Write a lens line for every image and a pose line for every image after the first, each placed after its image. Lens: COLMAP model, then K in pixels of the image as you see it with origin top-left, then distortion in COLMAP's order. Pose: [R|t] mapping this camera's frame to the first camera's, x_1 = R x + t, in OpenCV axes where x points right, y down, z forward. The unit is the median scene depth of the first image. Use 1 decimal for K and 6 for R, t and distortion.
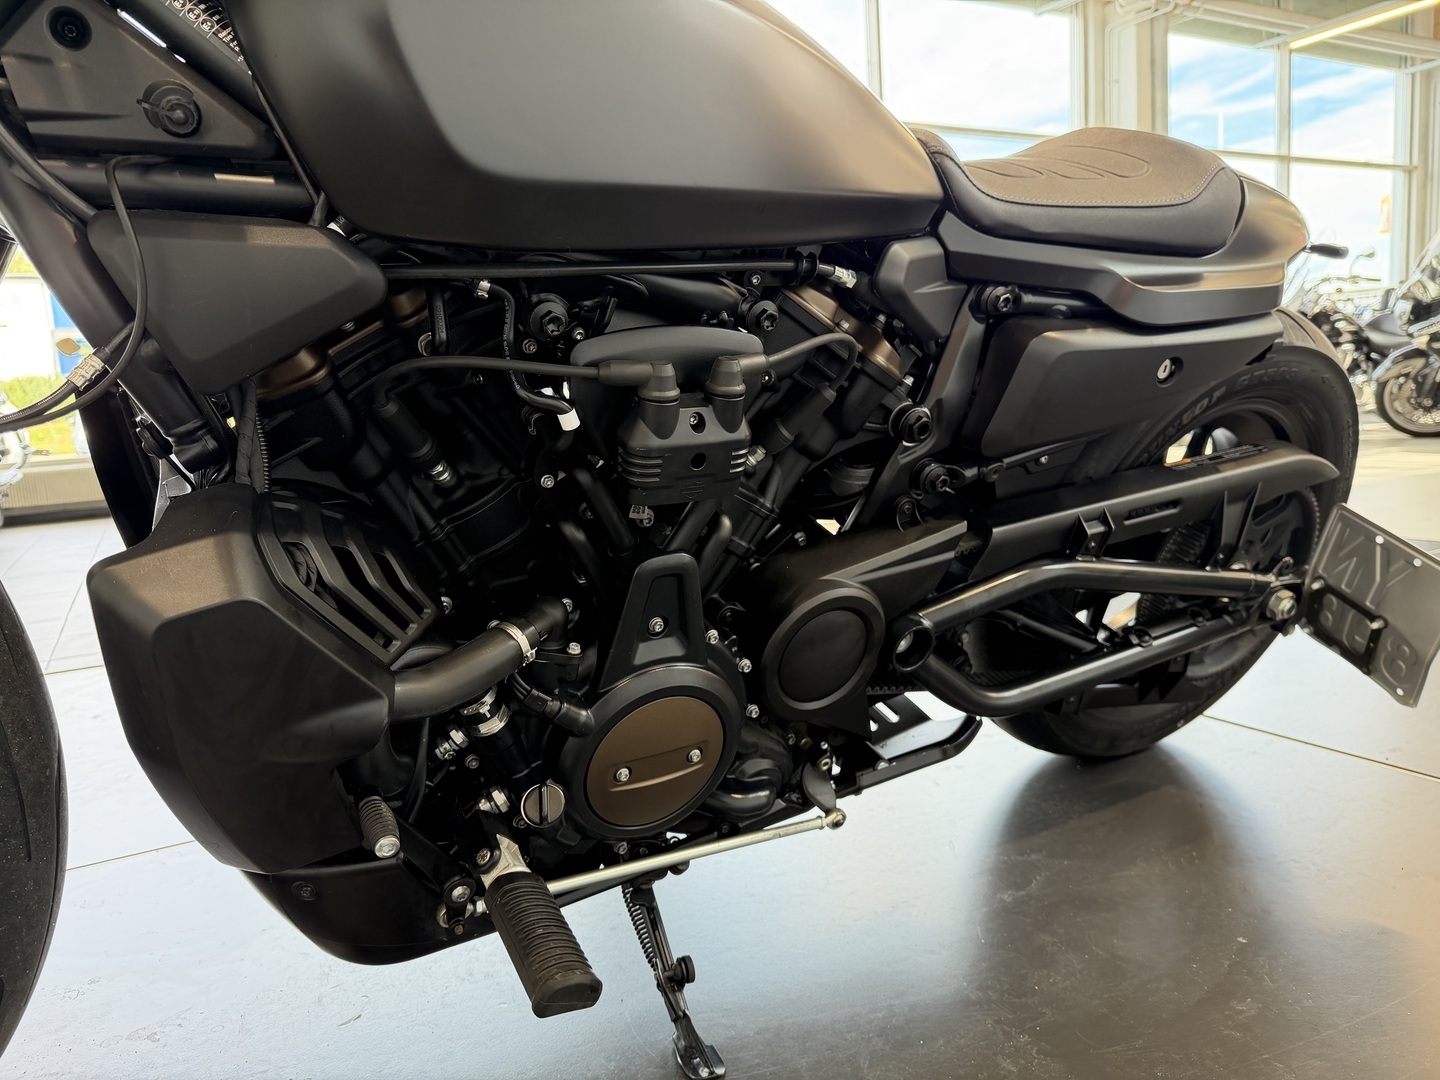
lens RADIAL K [[1025.3, 0, 720.0], [0, 1025.3, 540.0], [0, 0, 1]] dist [0.068162, -0.065226]
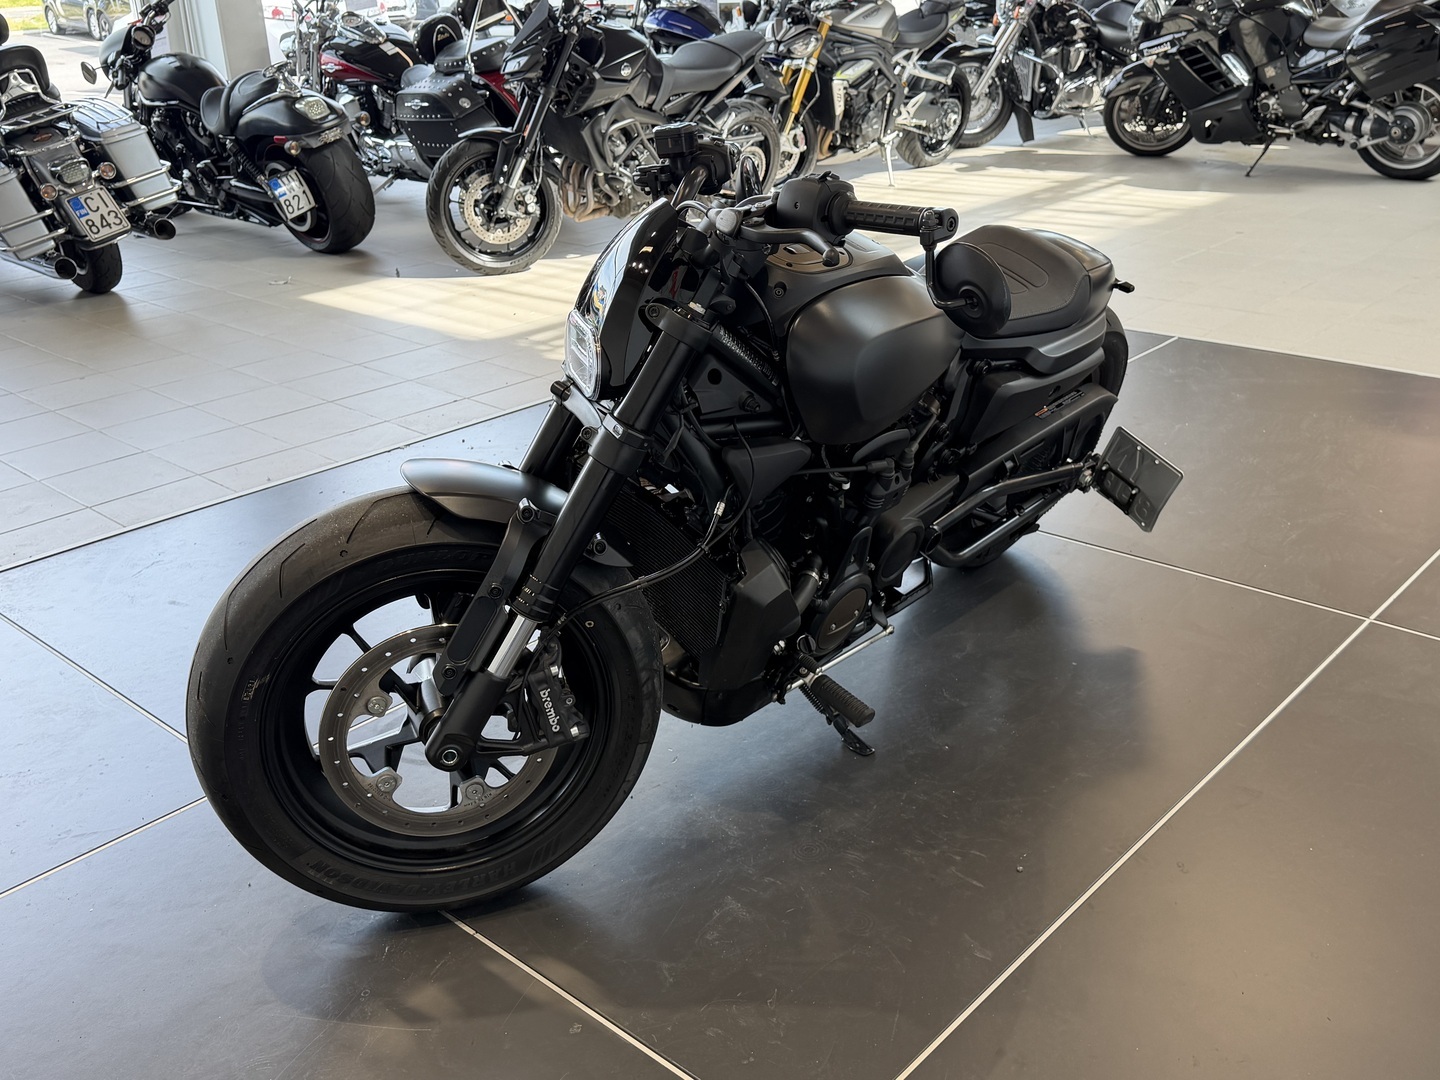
lens RADIAL K [[1352.6, 0, 720.0], [0, 1352.6, 540.0], [0, 0, 1]] dist [0.120950, 0.005427]
pose [[0.951251, -0.095763, 0.293174, -0.756322], [0.024117, 0.970760, 0.238839, -0.417380], [-0.307473, -0.220125, 0.925746, -0.993810]]
